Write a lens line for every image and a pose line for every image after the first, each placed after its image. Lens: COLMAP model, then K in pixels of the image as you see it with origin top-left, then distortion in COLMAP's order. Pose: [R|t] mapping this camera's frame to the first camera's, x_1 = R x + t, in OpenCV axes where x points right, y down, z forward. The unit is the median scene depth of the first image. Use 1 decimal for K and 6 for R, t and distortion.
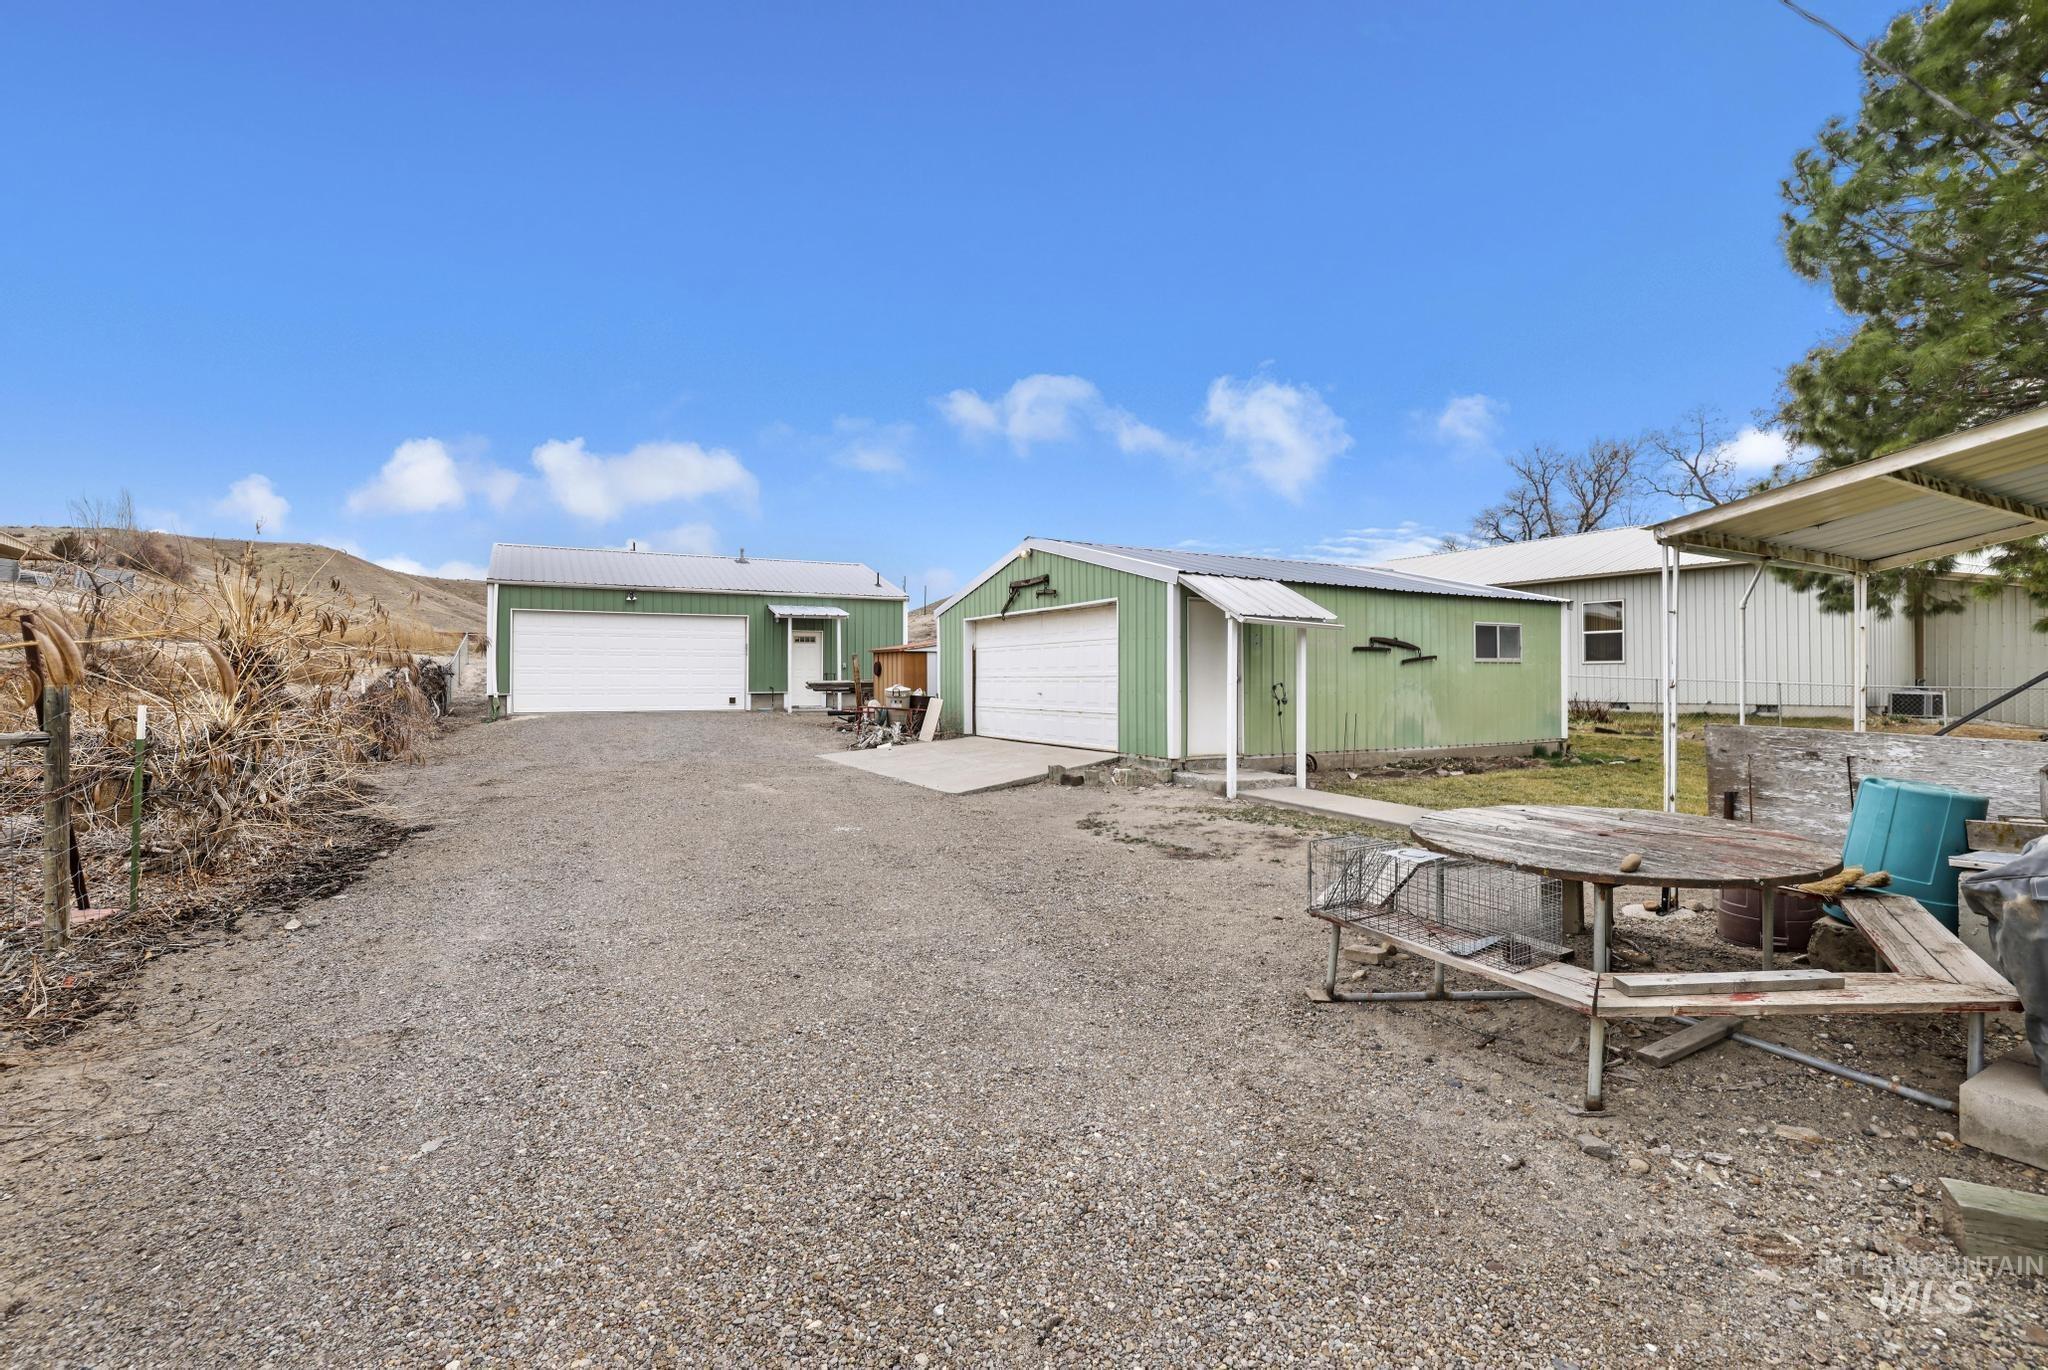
lens RADIAL K [[907.0, 0, 1010.8], [0, 907.0, 673.8], [0, 0, 1]] dist [-0.050699, 0.018531]
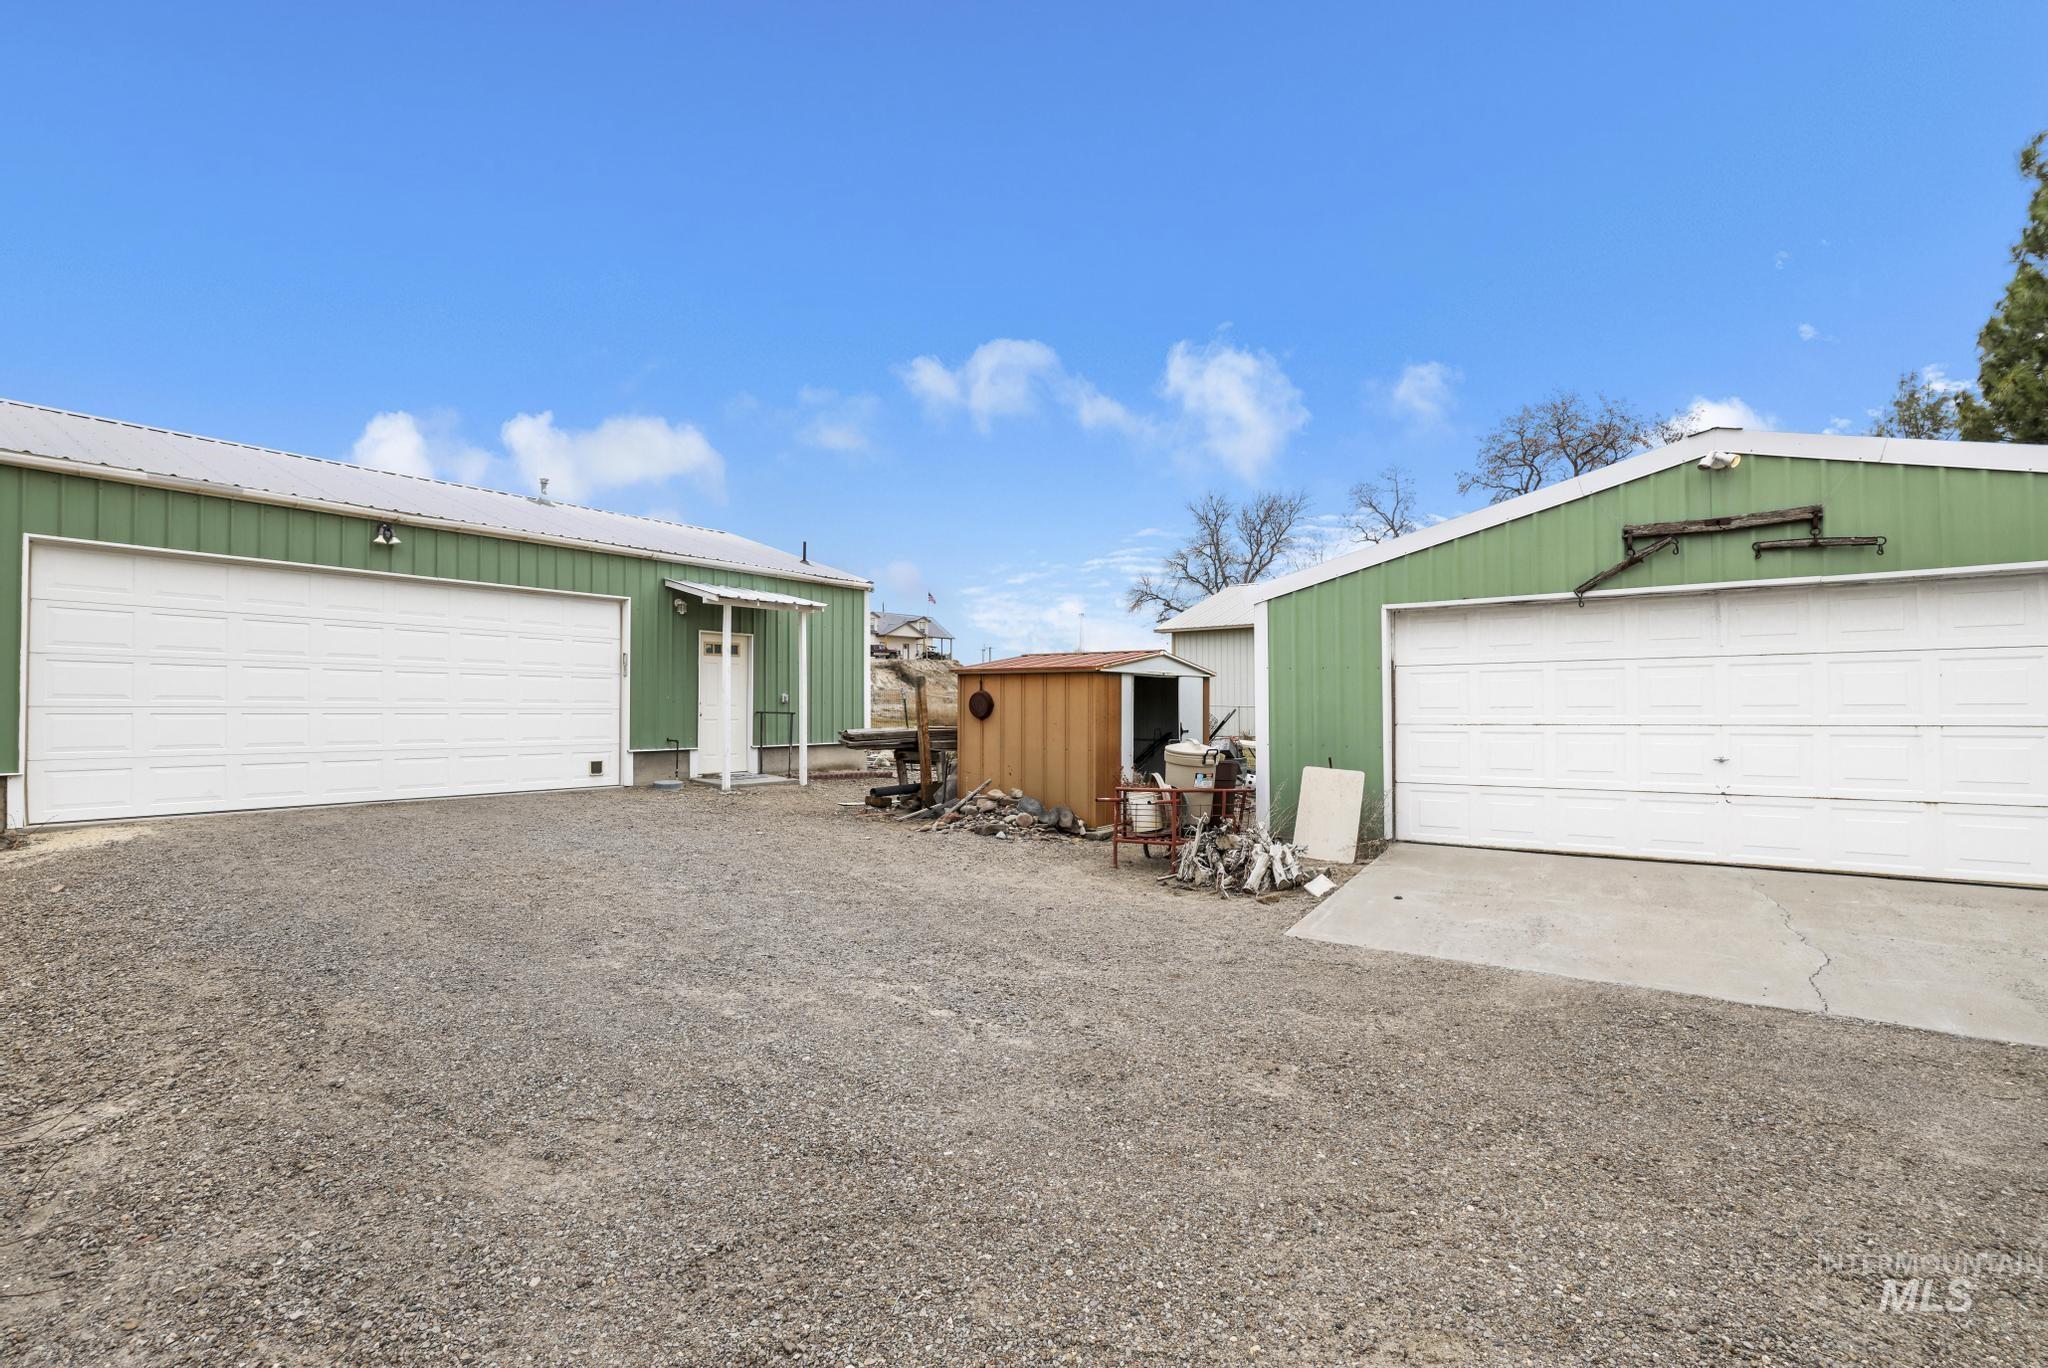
lens RADIAL K [[907.0, 0, 1010.8], [0, 907.0, 672.8], [0, 0, 1]] dist [-0.050699, 0.018531]
pose [[0.903906, 0.016889, 0.427397, -0.314953], [-0.001277, 0.999322, -0.036789, -0.003895], [-0.427728, 0.032708, 0.903315, 0.461595]]
